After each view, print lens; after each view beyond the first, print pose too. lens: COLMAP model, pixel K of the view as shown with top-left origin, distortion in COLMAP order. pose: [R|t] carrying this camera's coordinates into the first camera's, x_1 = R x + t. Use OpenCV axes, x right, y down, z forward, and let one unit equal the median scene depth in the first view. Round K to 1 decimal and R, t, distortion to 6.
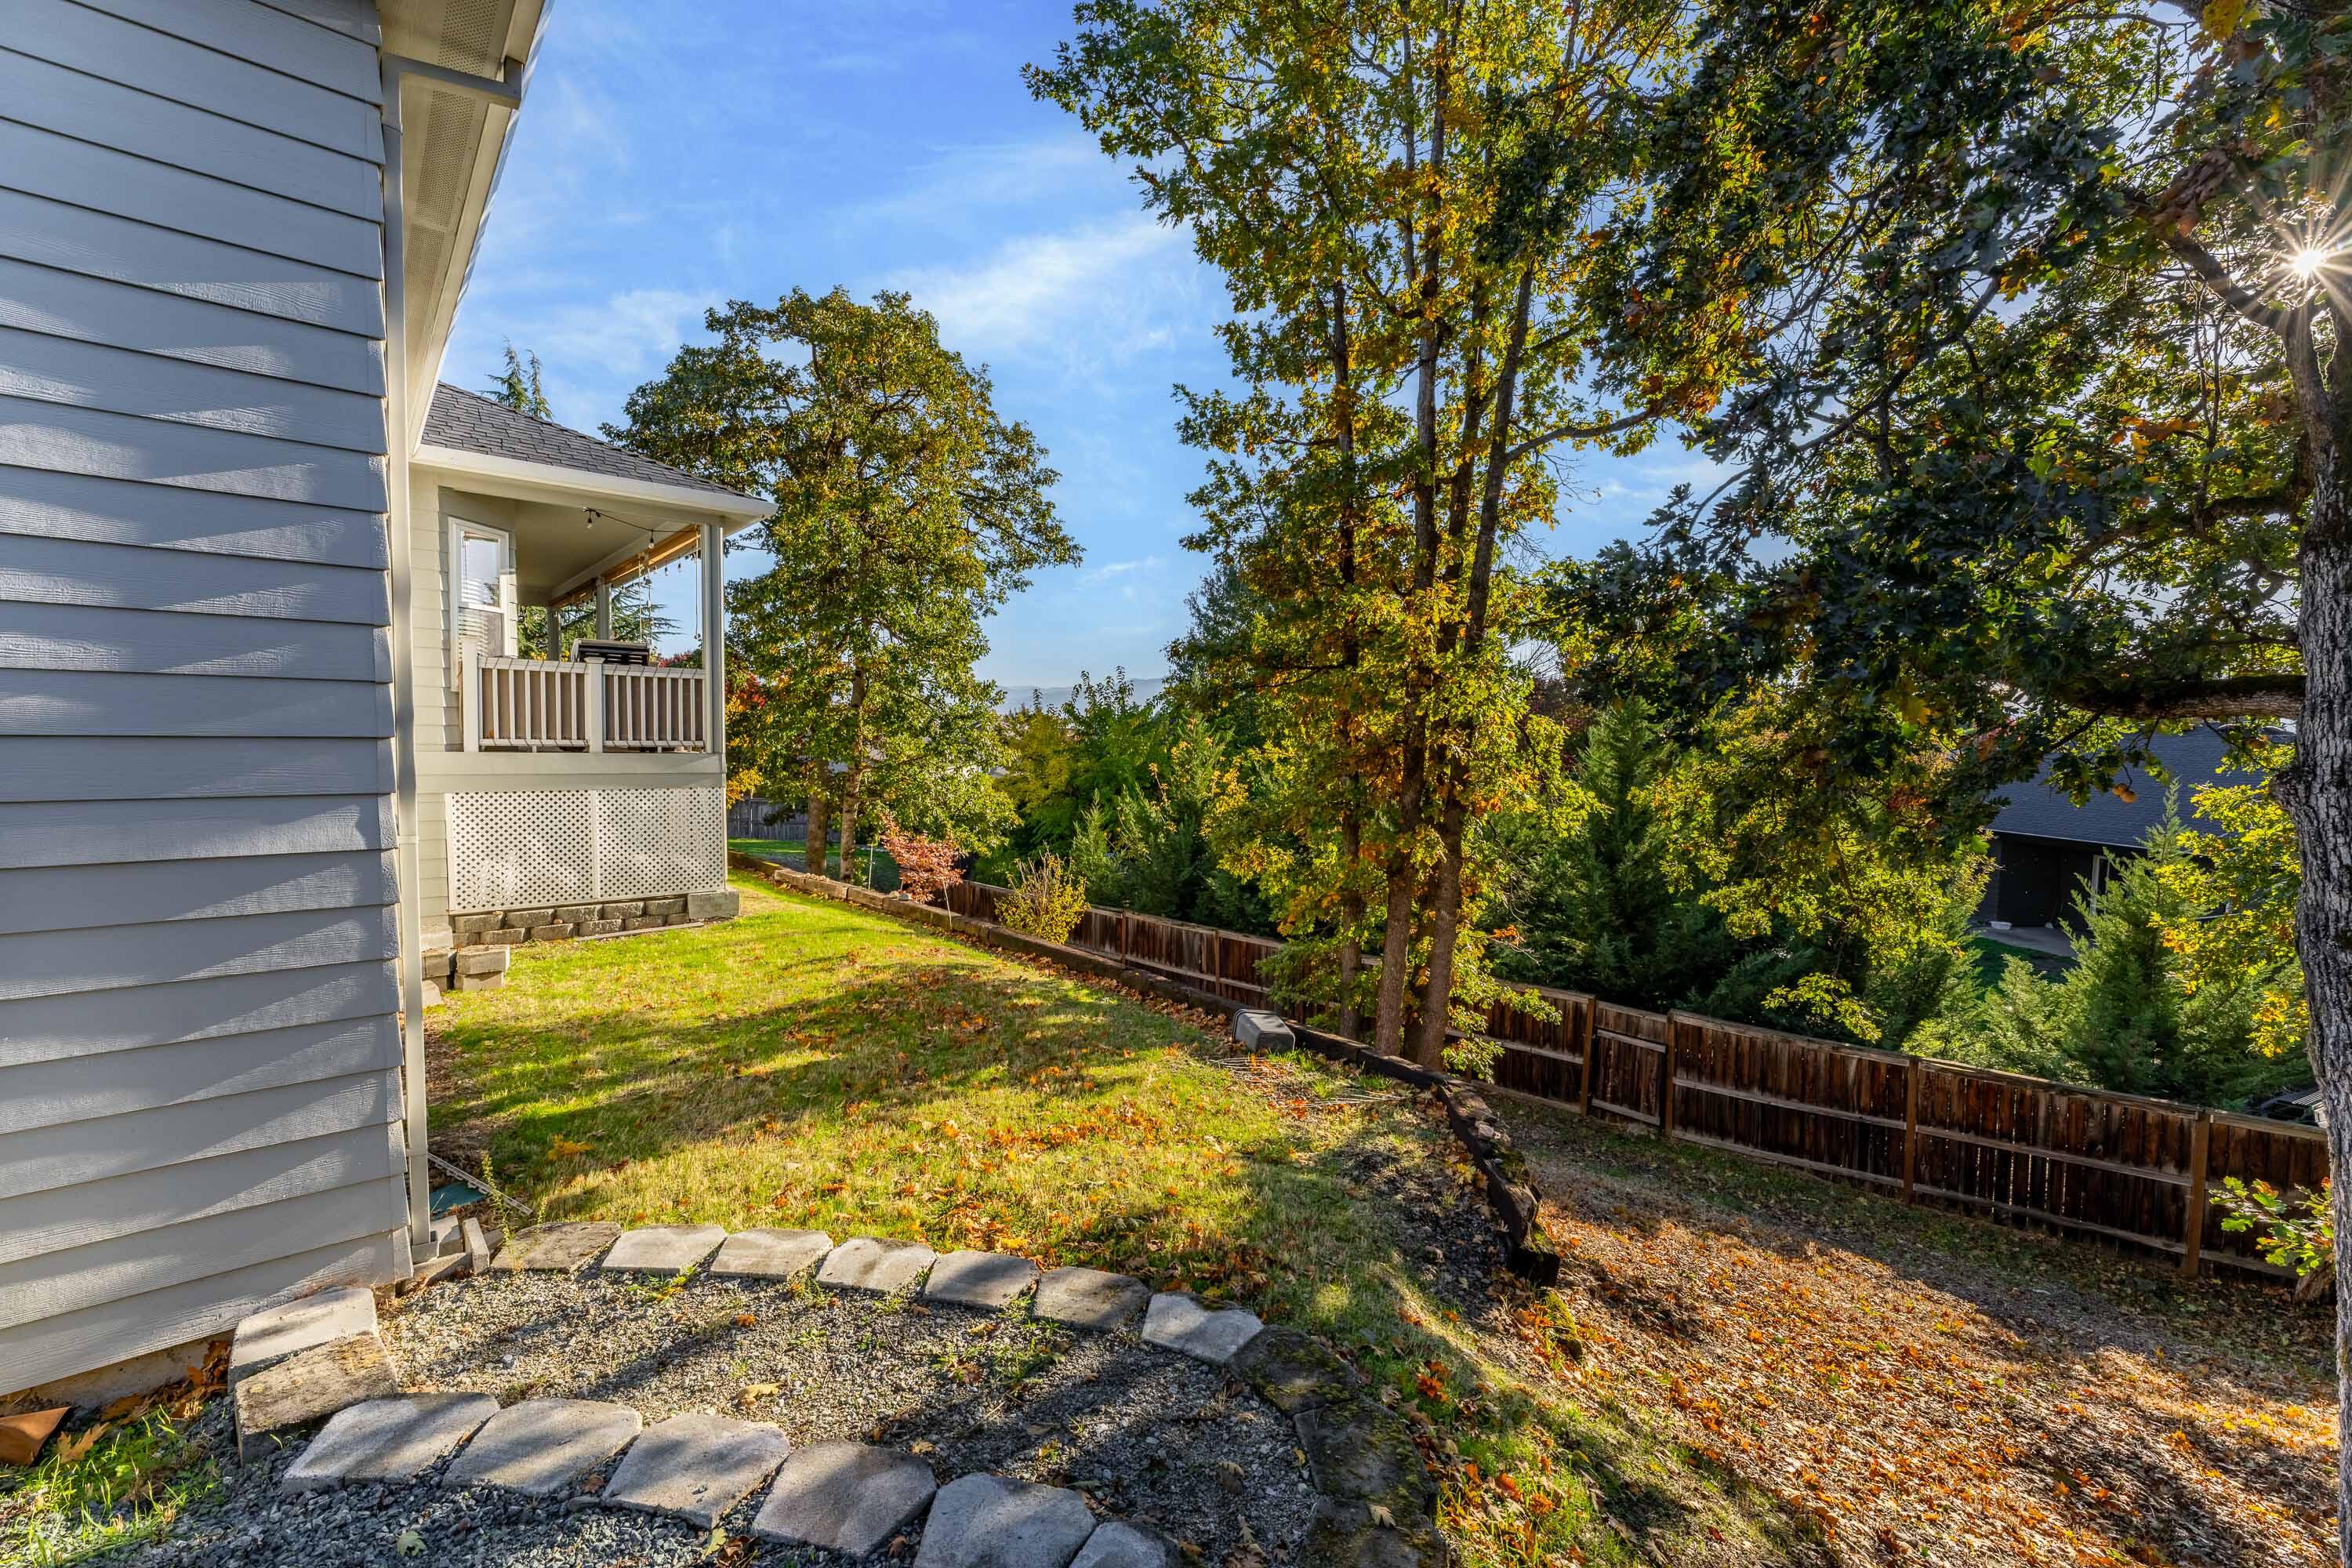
lens RADIAL K [[949.8, 0, 1184.0], [0, 949.8, 781.8], [0, 0, 1]] dist [-0.002578, -0.000319]
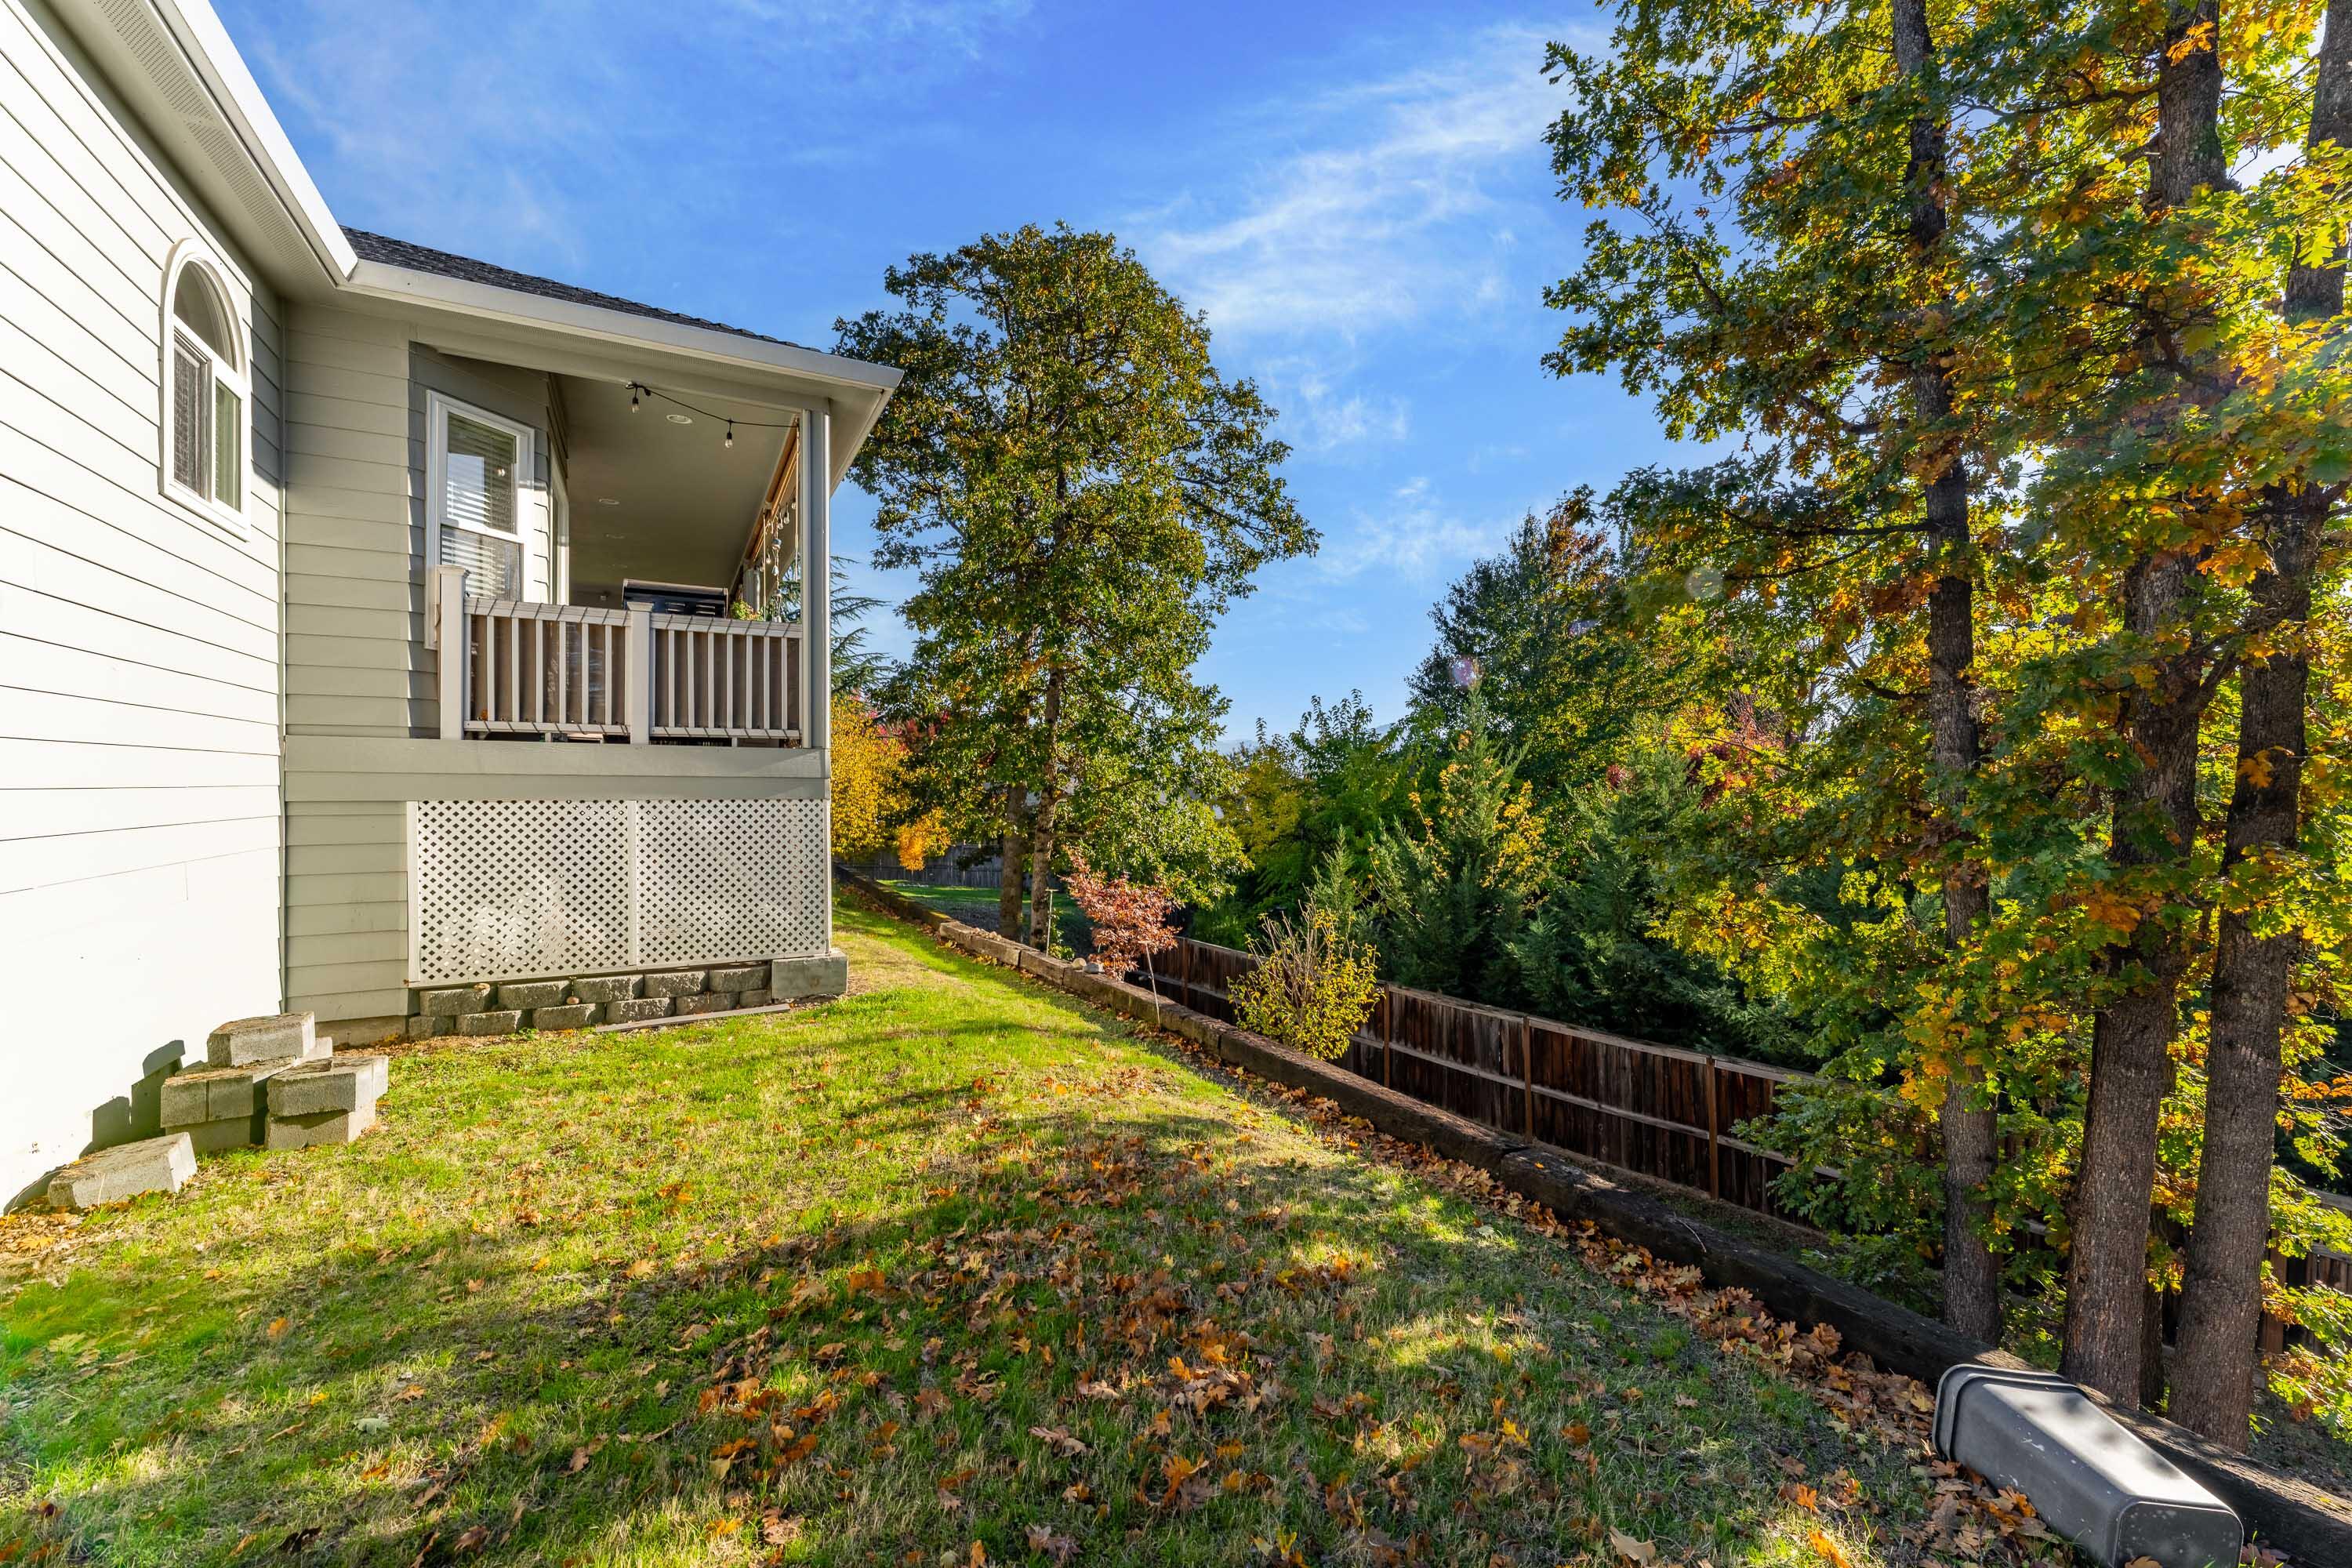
lens RADIAL K [[949.8, 0, 1178.2], [0, 949.8, 787.0], [0, 0, 1]] dist [-0.002578, -0.000319]
pose [[0.973681, -0.015770, -0.227370, -0.056630], [0.004427, 0.998724, -0.050315, 0.019248], [0.227873, 0.047984, 0.972508, 0.247817]]
